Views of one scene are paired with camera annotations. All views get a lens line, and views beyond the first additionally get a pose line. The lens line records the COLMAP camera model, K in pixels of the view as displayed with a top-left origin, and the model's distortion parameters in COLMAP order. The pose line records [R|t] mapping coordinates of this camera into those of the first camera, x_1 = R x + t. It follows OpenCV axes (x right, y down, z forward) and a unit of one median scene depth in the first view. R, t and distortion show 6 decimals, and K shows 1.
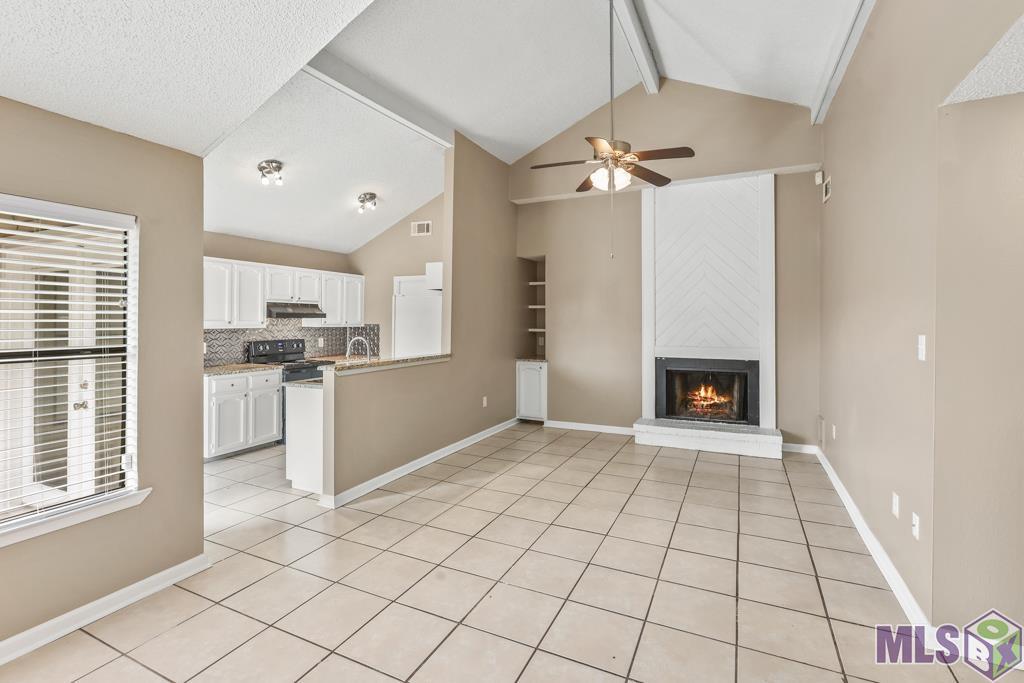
lens RADIAL K [[467.0, 0, 520.5], [0, 467.0, 322.4], [0, 0, 1]] dist [-0.002033, 0.000289]
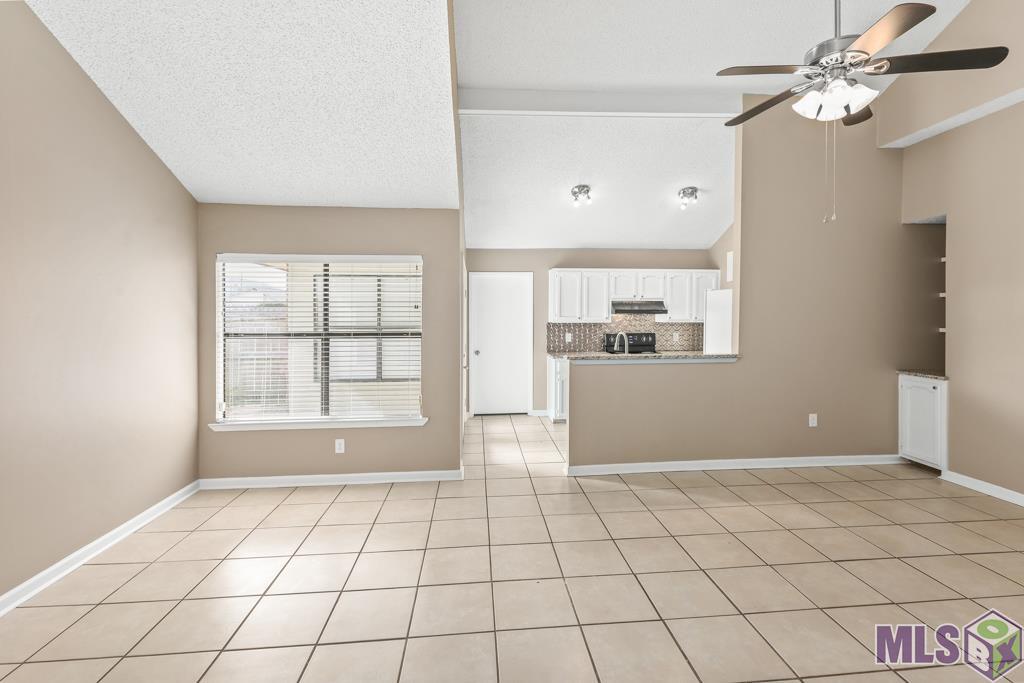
lens RADIAL K [[467.0, 0, 522.9], [0, 467.0, 319.5], [0, 0, 1]] dist [-0.002033, 0.000289]
pose [[0.518945, 0.004328, -0.854797, 0.331251], [-0.001691, 0.999990, 0.004036, -0.000509], [0.854806, -0.000649, 0.518947, 0.177824]]
